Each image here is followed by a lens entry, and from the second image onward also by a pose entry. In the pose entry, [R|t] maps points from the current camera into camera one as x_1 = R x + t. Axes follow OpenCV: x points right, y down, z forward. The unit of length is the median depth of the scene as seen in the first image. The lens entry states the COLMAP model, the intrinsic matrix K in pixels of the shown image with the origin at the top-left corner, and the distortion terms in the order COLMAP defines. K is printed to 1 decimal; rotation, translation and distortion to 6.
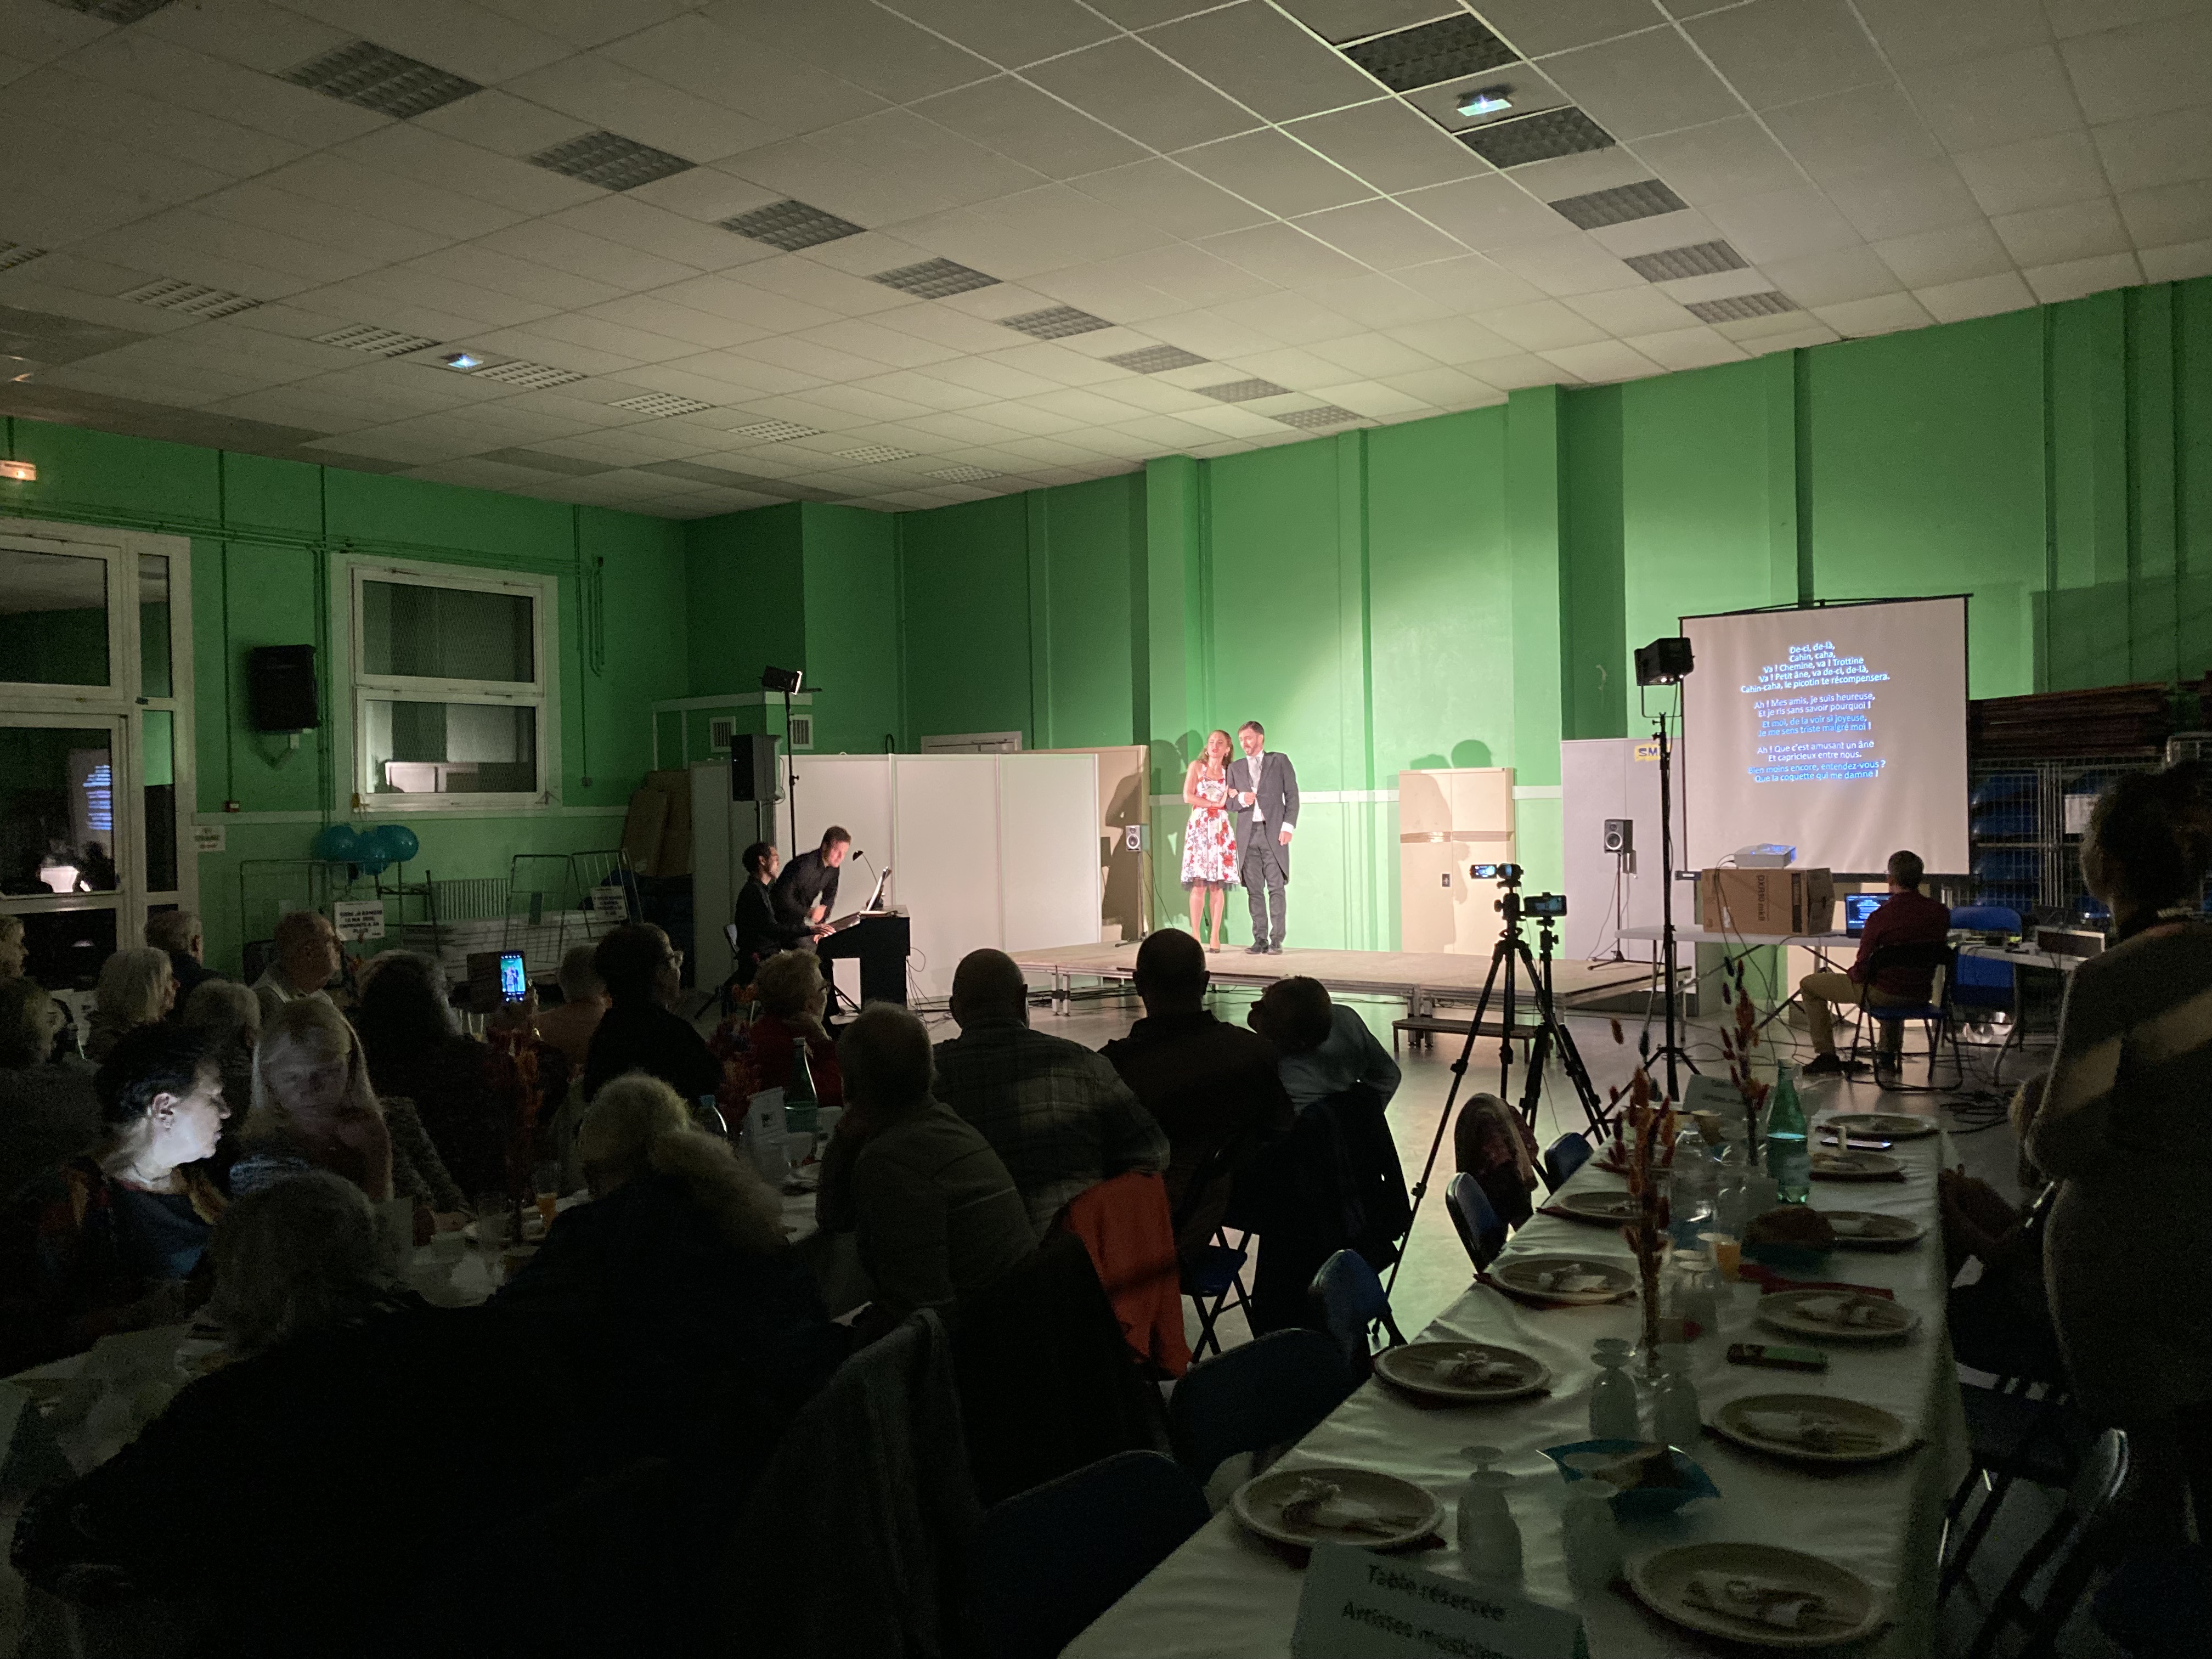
lens RADIAL K [[1798.9, 0, 1091.3], [0, 1798.9, 804.7], [0, 0, 1]] dist [0.018476, -0.016439]
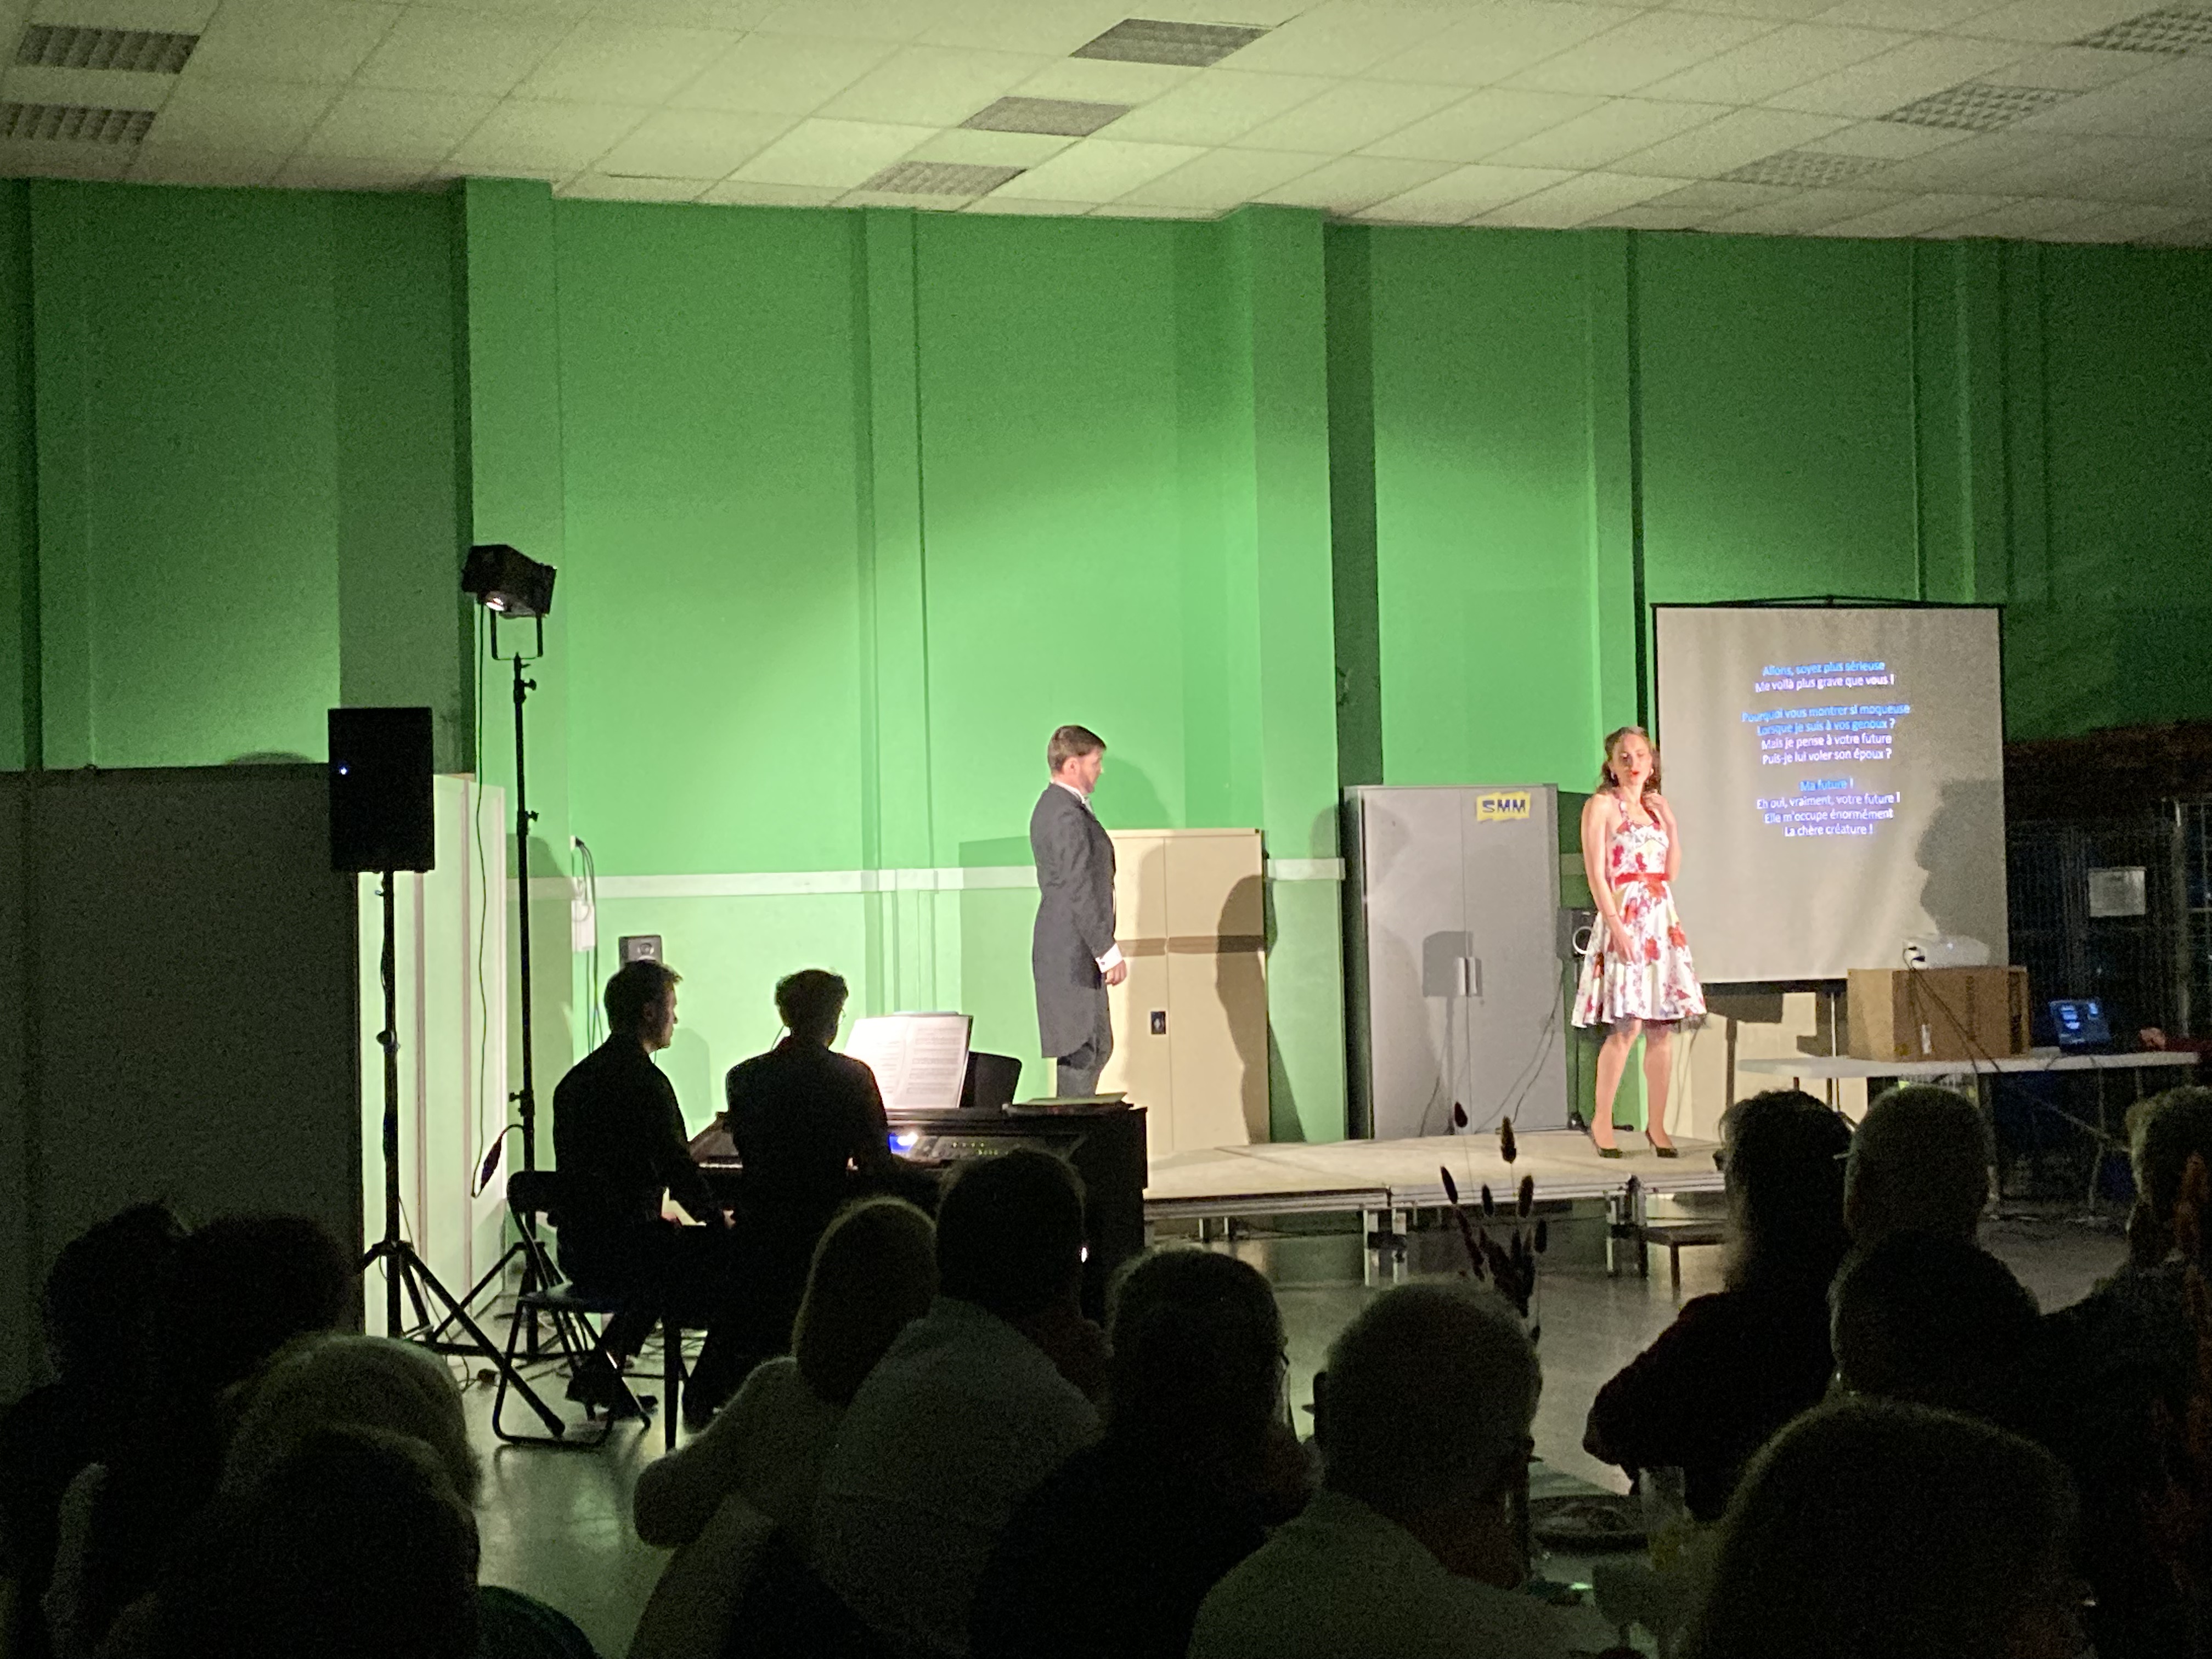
lens RADIAL K [[3273.4, 0, 1088.7], [0, 3273.4, 781.6], [0, 0, 1]] dist [0.093171, 0.000000]
pose [[0.541911, 0.033127, 0.839783, -0.762856], [0.015426, 0.998662, -0.049349, 0.017822], [-0.840294, 0.039697, 0.540675, 0.492024]]
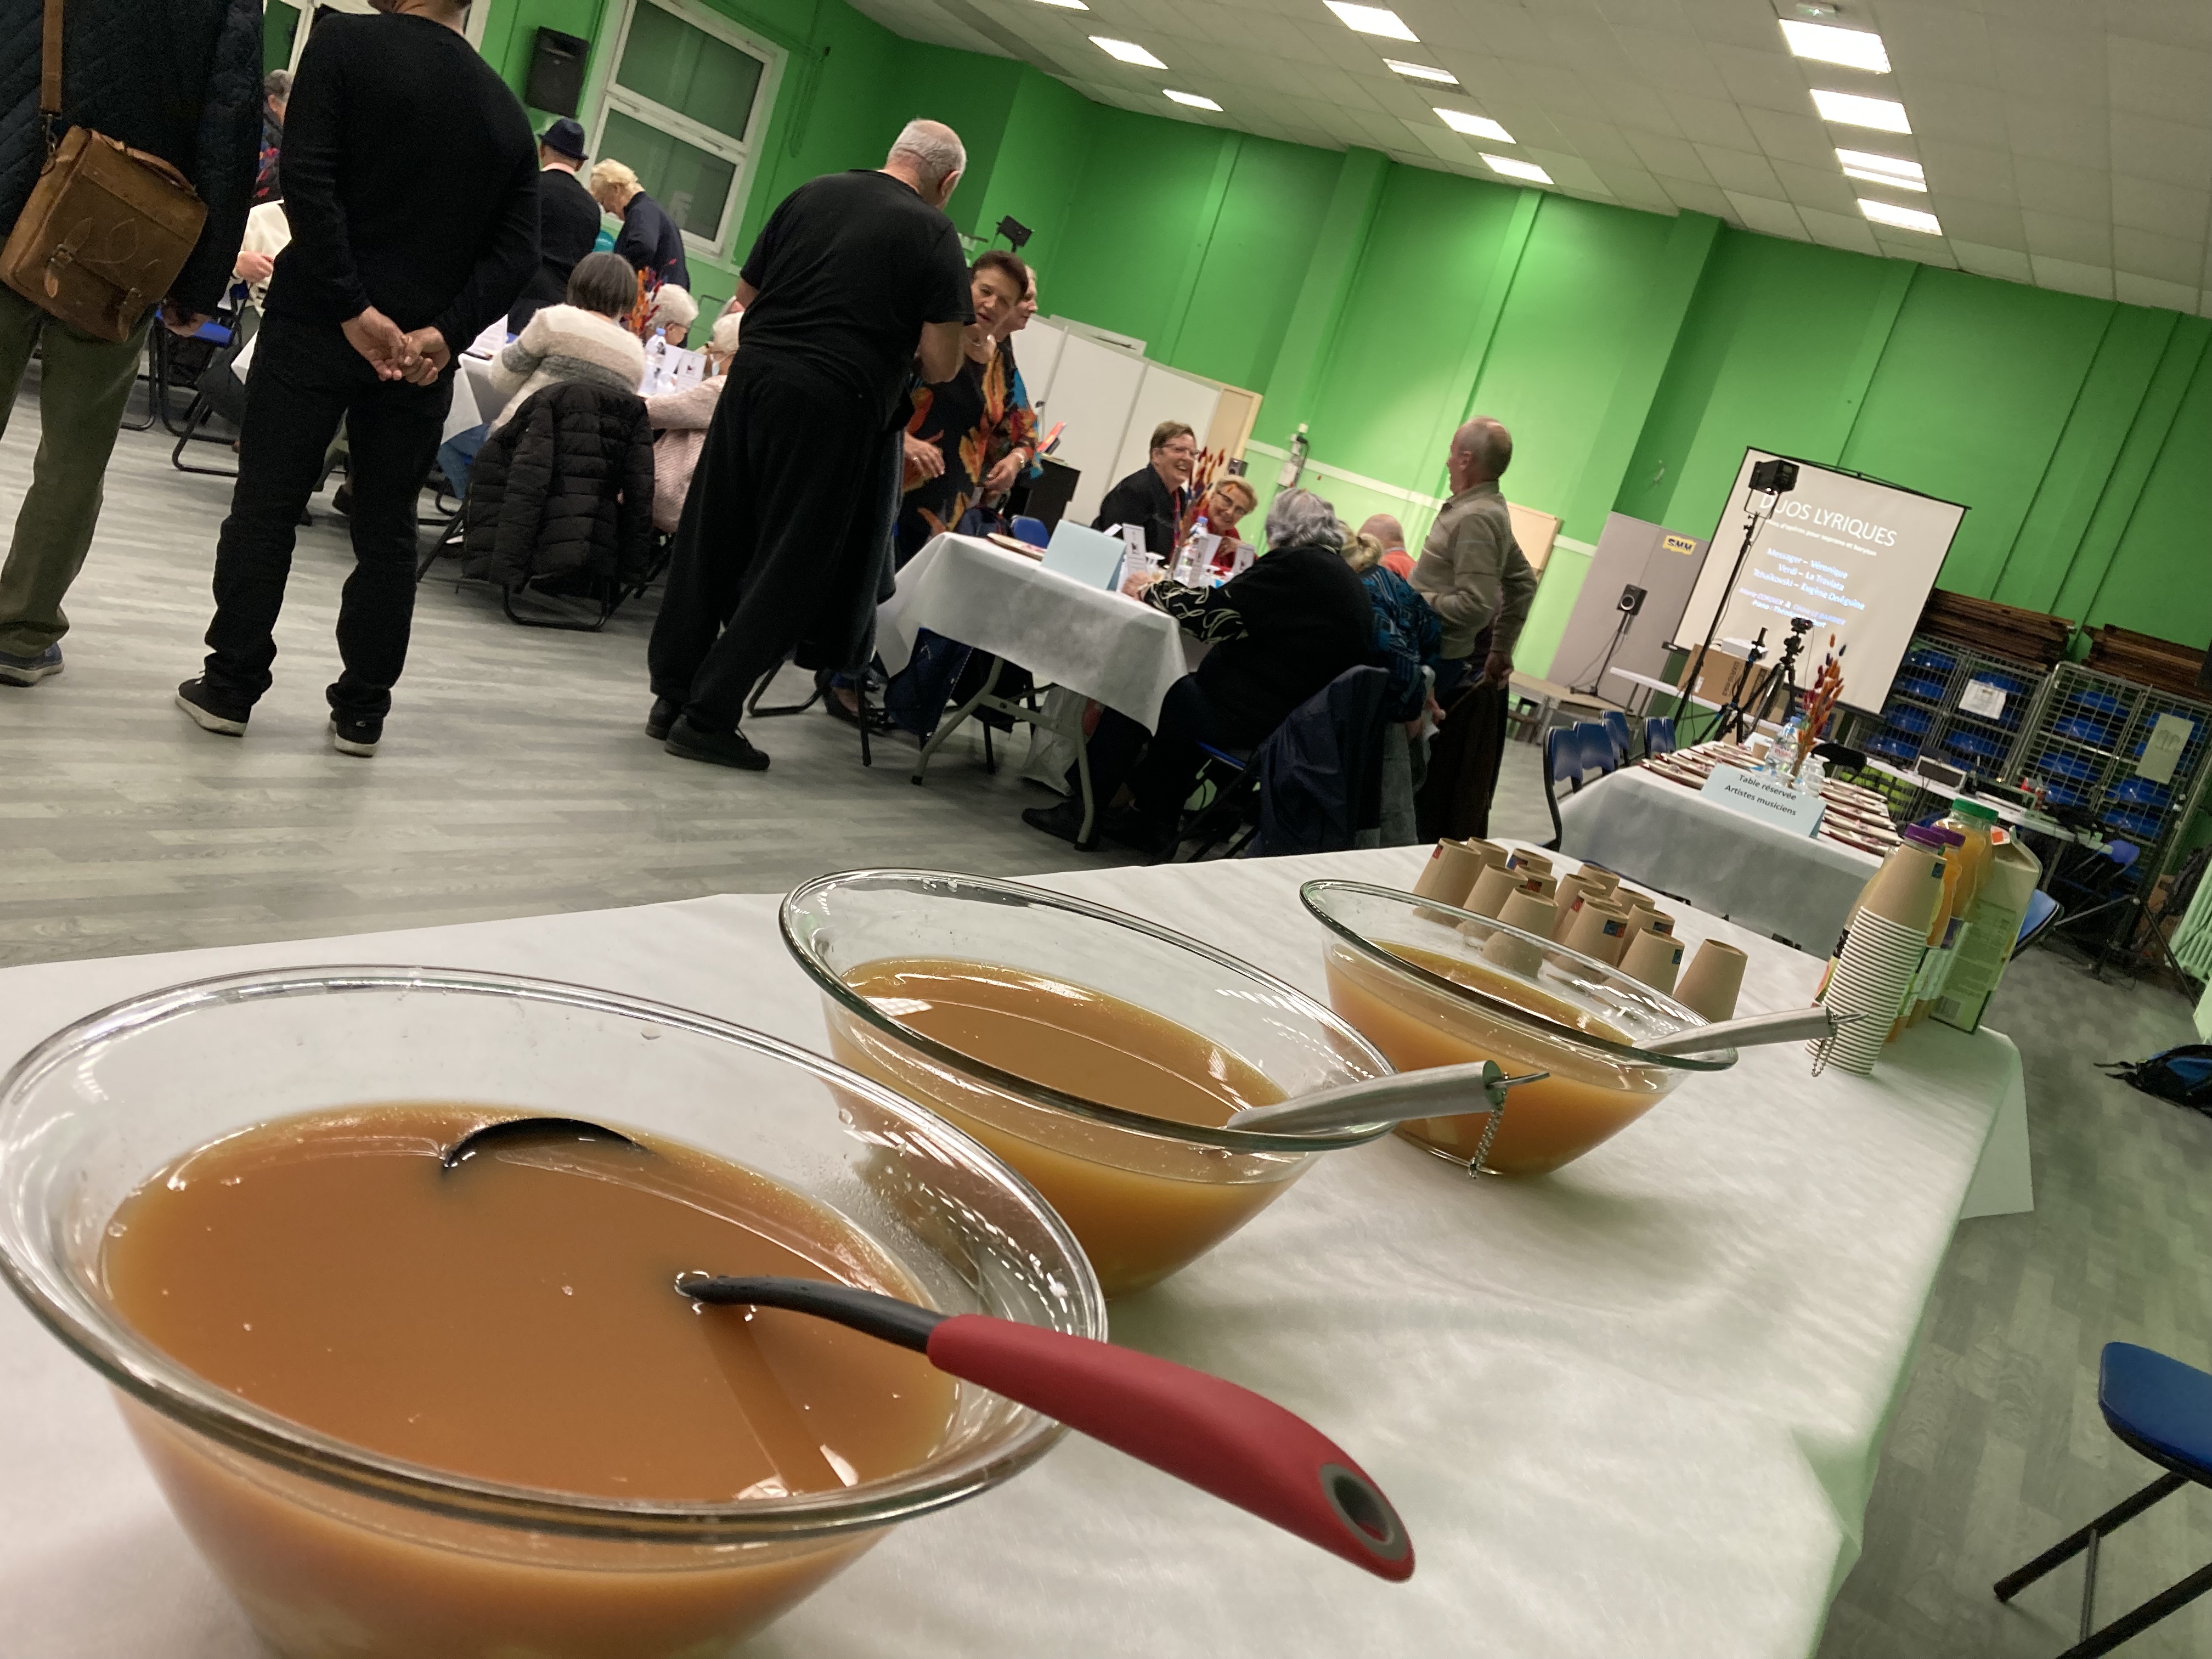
lens RADIAL K [[1798.9, 0, 1133.7], [0, 1798.9, 807.7], [0, 0, 1]] dist [0.018476, -0.016439]
pose [[0.940414, 0.313694, 0.131217, -0.141999], [-0.333578, 0.925935, 0.177115, 0.042942], [-0.065938, -0.210333, 0.975404, -0.207915]]
